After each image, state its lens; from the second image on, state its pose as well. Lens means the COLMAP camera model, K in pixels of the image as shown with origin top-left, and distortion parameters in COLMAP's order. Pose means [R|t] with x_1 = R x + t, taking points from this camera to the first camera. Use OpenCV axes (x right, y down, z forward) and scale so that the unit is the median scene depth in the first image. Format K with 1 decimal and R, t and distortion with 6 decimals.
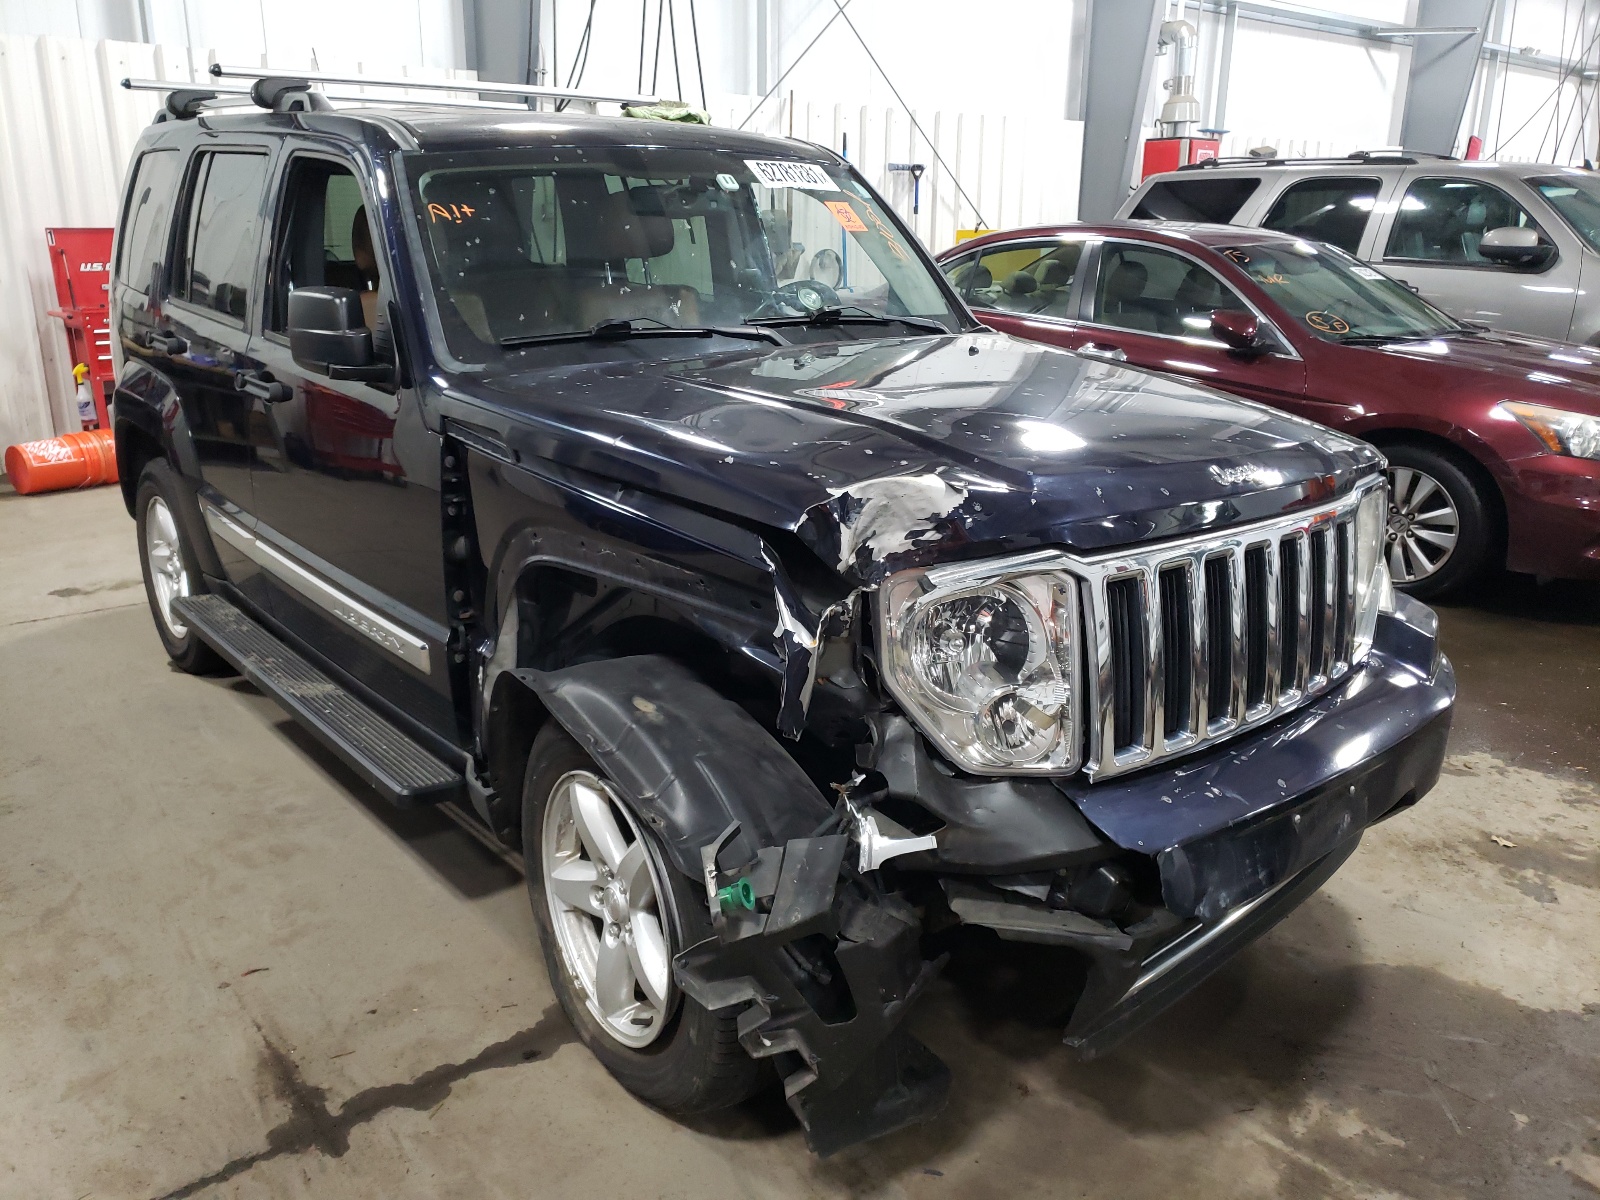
lens RADIAL K [[1492.1, 0, 785.6], [0, 1492.1, 600.4], [0, 0, 1]] dist [0.070899, -0.087803]
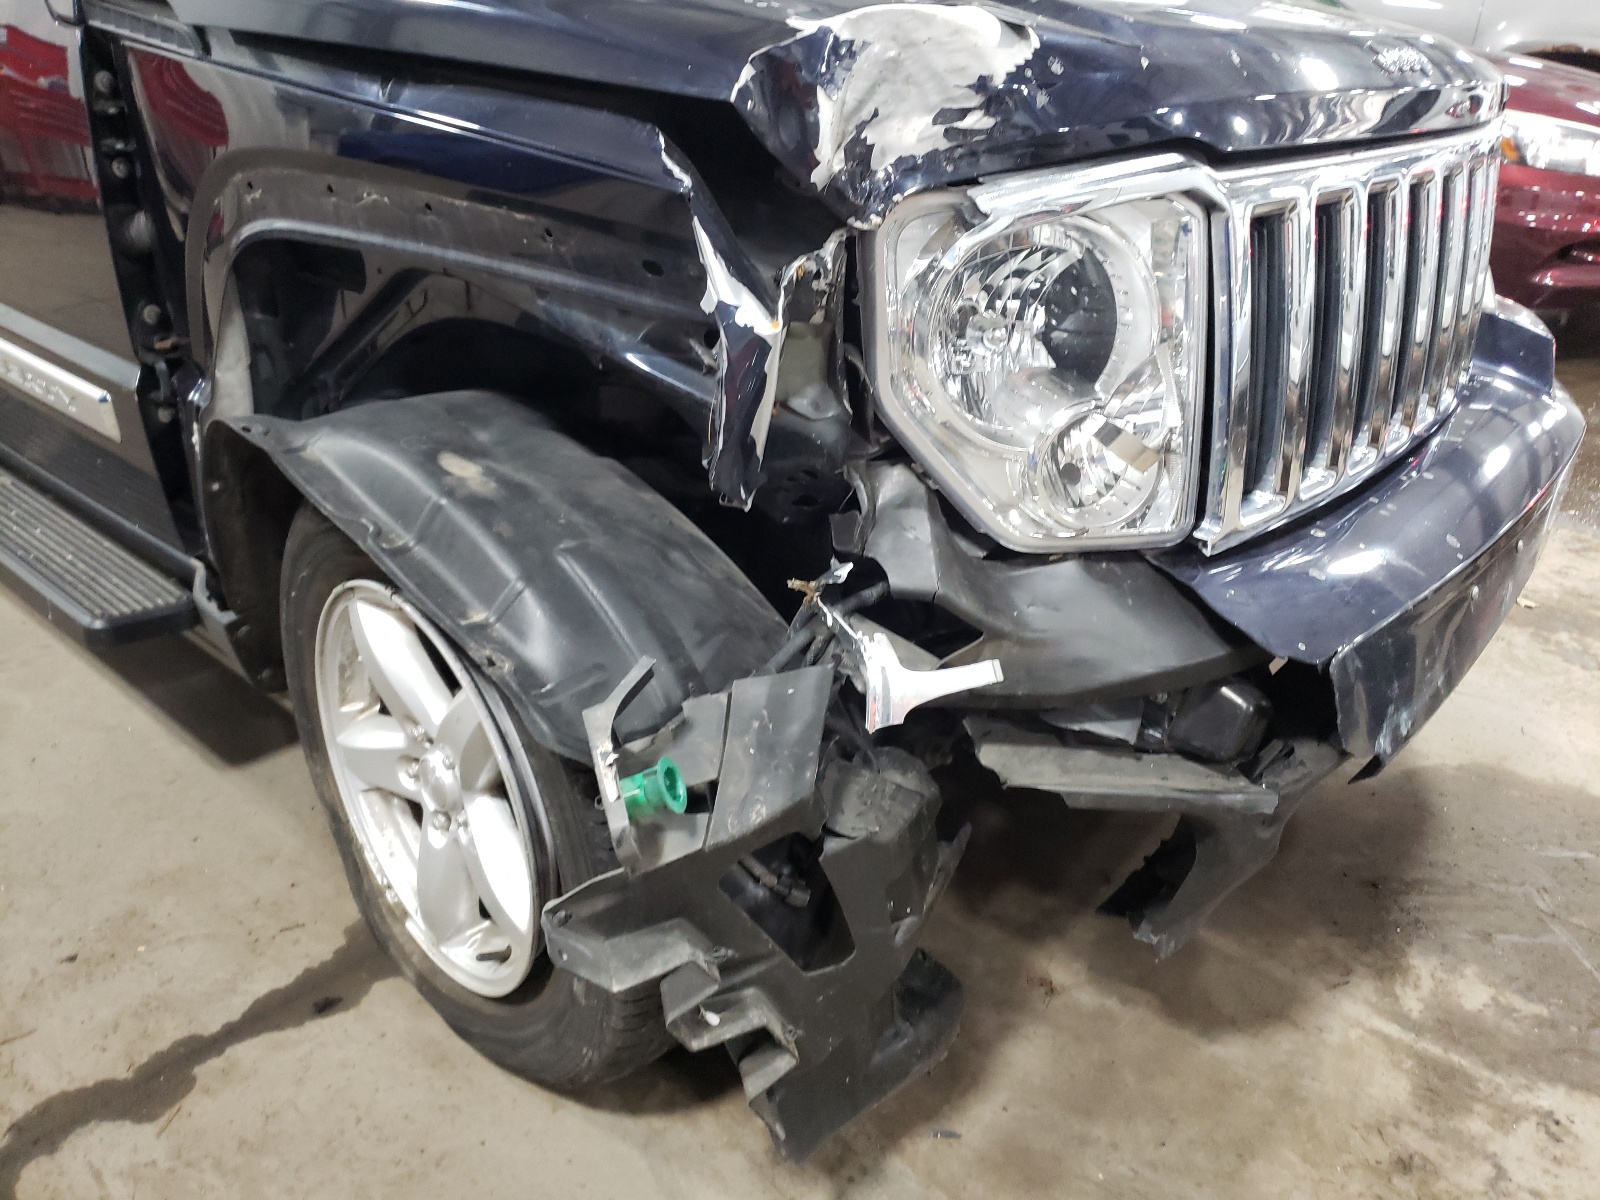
lens RADIAL K [[1203.9, 0, 804.6], [0, 1203.9, 585.6], [0, 0, 1]] dist [0.050087, -0.039814]
pose [[0.985496, -0.053944, 0.160899, -0.040641], [0.031982, 0.990181, 0.136081, 0.056824], [-0.166660, -0.128961, 0.977545, 0.503785]]
